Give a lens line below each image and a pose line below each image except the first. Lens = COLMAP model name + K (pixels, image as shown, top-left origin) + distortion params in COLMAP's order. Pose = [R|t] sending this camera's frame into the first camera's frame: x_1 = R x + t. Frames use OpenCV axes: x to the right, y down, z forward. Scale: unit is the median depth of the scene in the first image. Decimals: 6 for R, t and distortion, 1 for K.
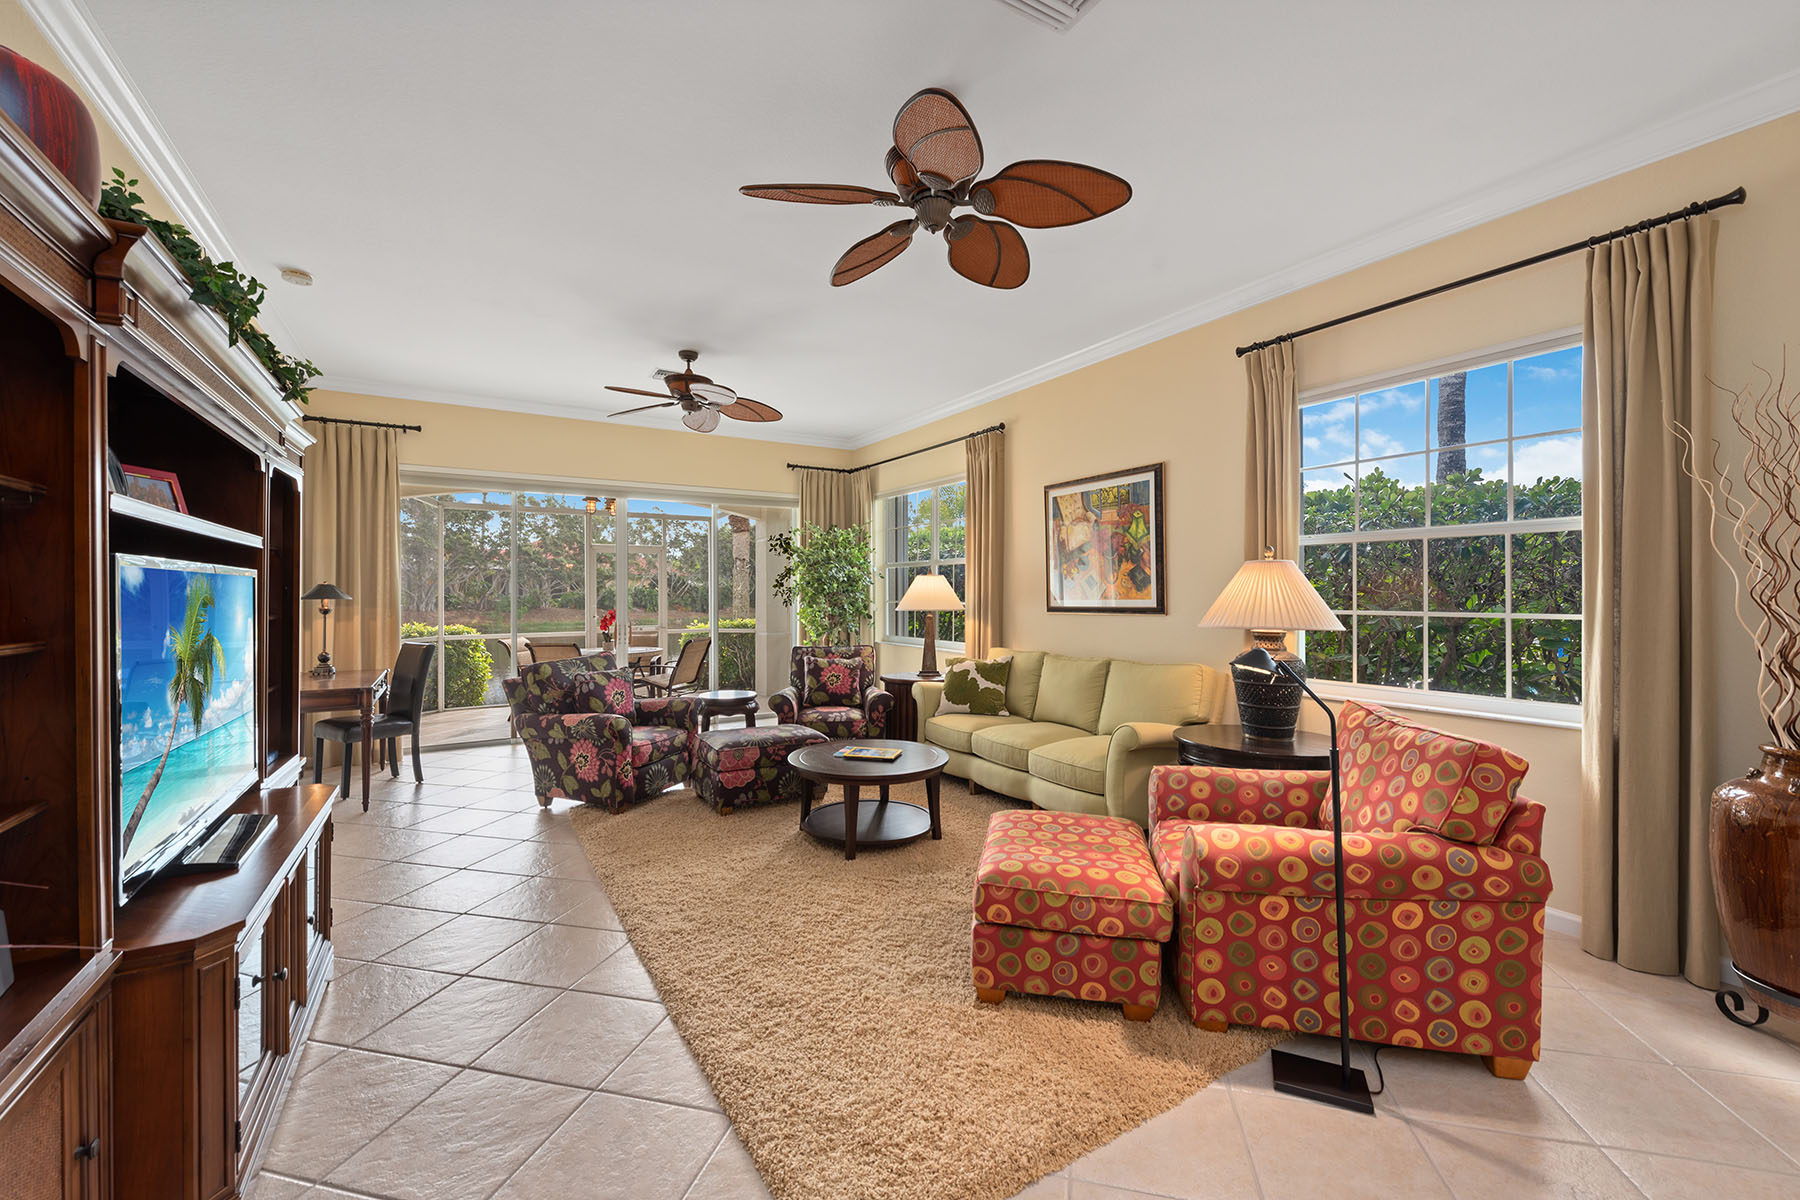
lens RADIAL K [[723.8, 0, 900.0], [0, 723.8, 600.0], [0, 0, 1]] dist [0.012889, -0.000049]
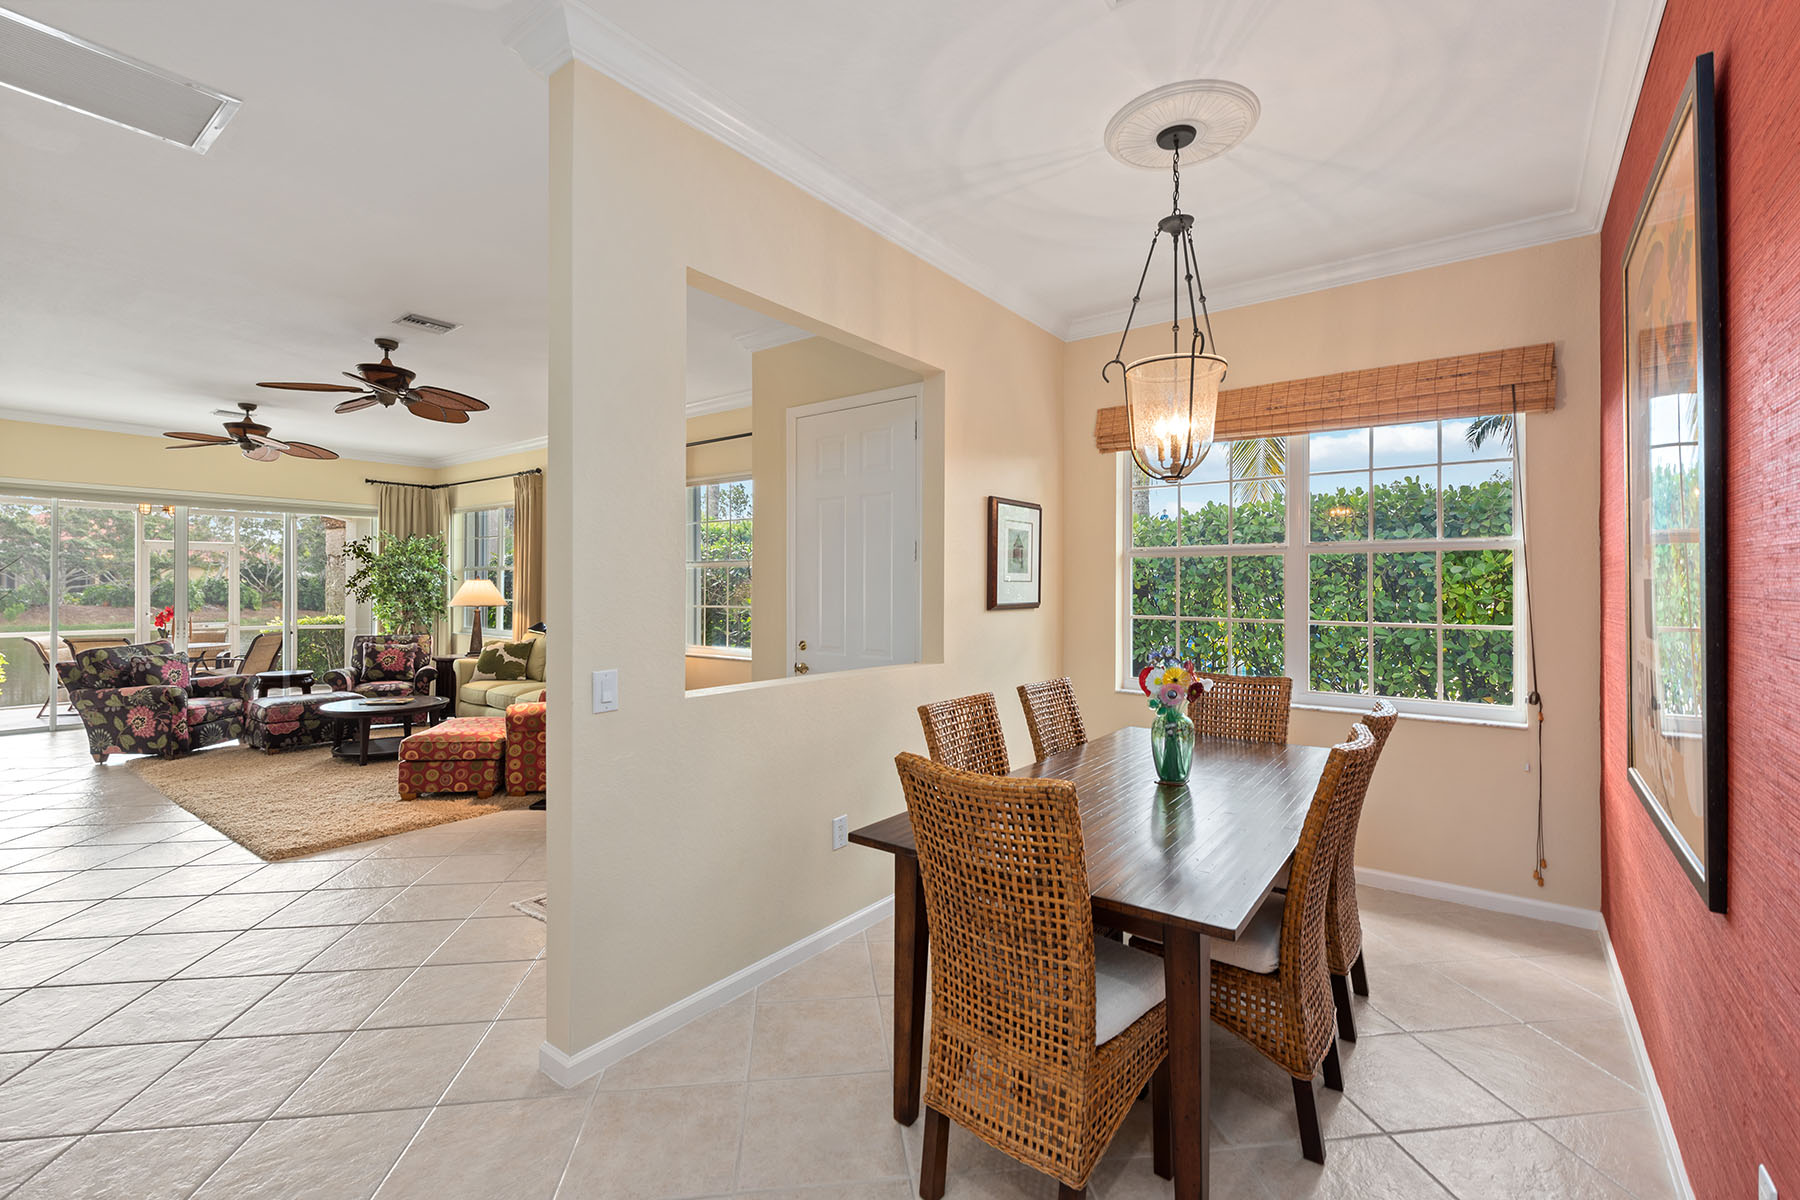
lens RADIAL K [[777.7, 0, 902.6], [0, 777.7, 590.8], [0, 0, 1]] dist [0.014712, -0.007974]
pose [[0.931043, 0.004870, 0.364877, 0.306908], [-0.002464, 0.999972, -0.007059, -0.006994], [-0.364902, 0.005673, 0.931029, -0.765928]]
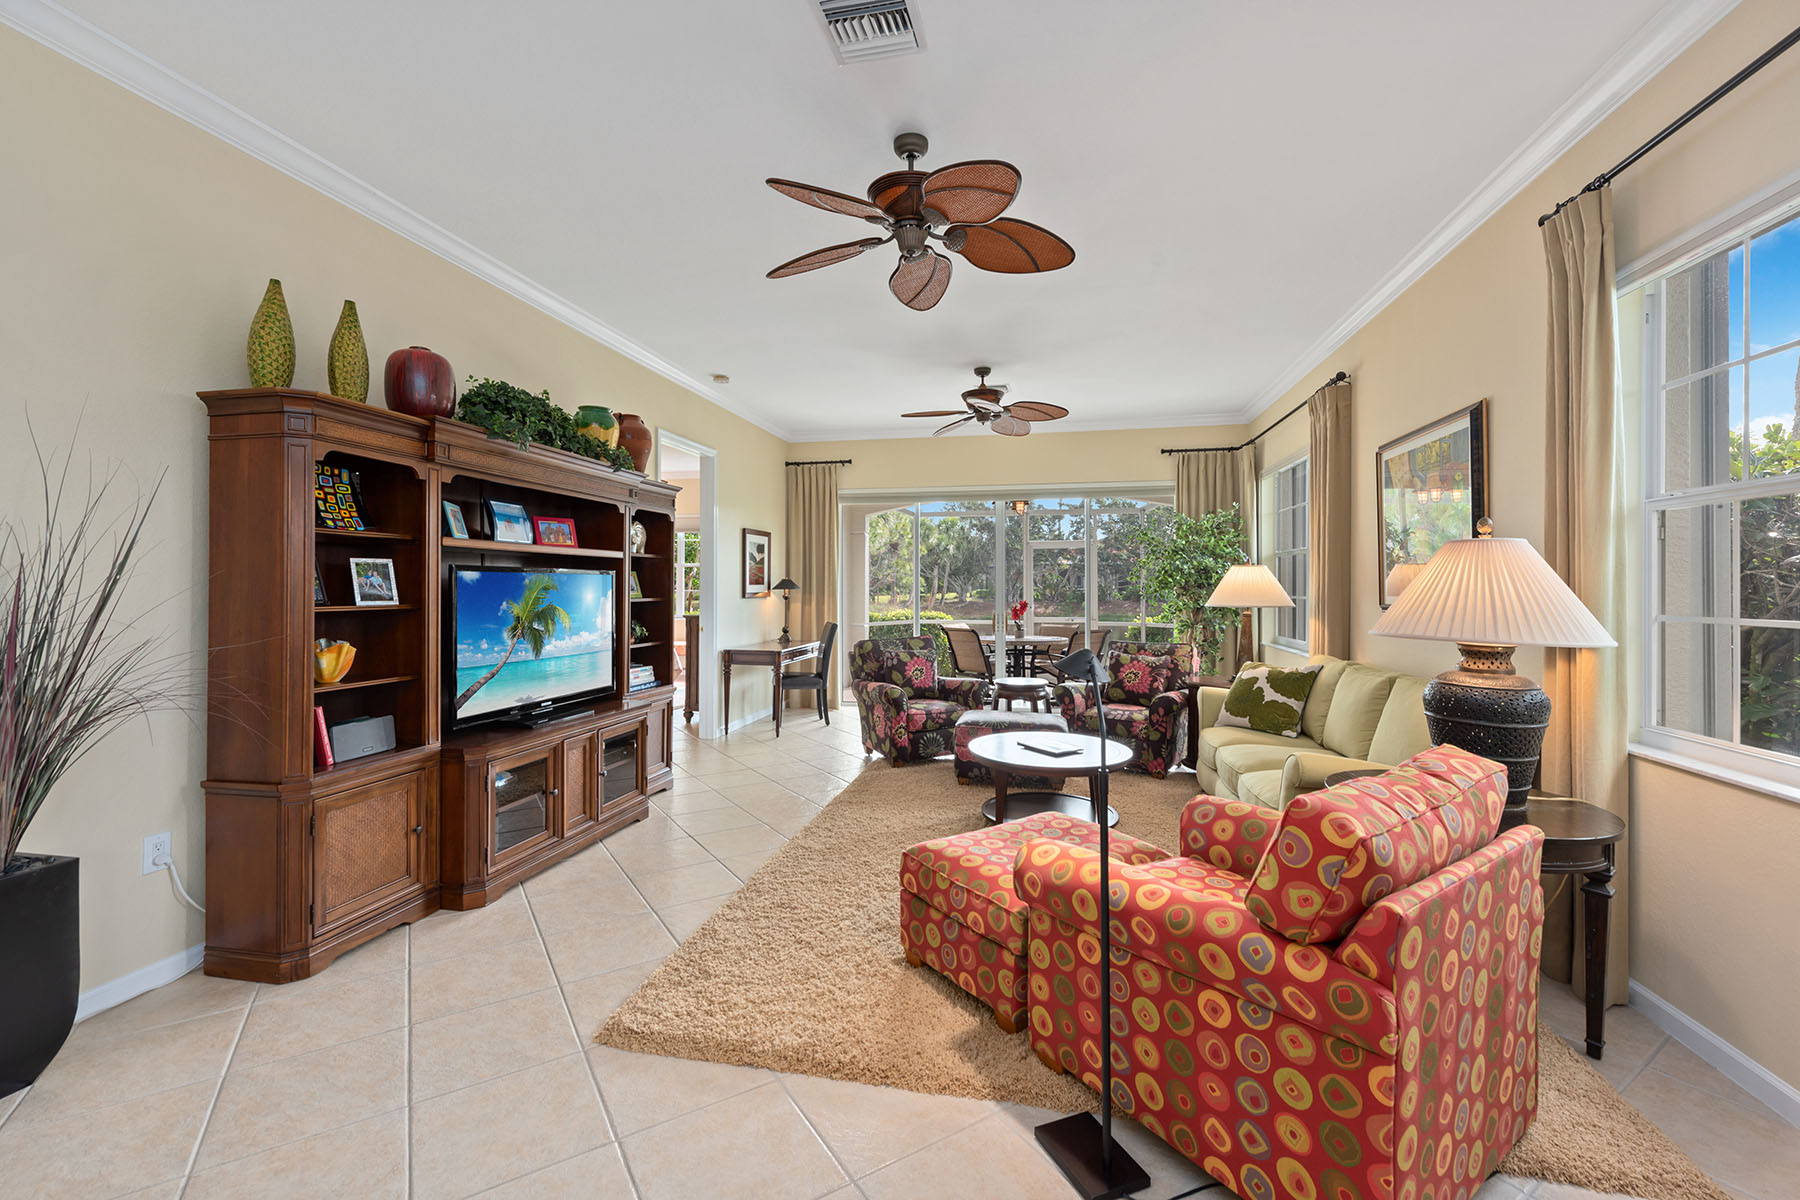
lens RADIAL K [[747.9, 0, 899.9], [0, 747.9, 592.4], [0, 0, 1]] dist [0.016799, 0.000138]
pose [[0.728011, 0.008700, -0.685510, 0.442275], [-0.010216, 0.999946, 0.001841, -0.000143], [0.685489, 0.005663, 0.728061, 0.088301]]
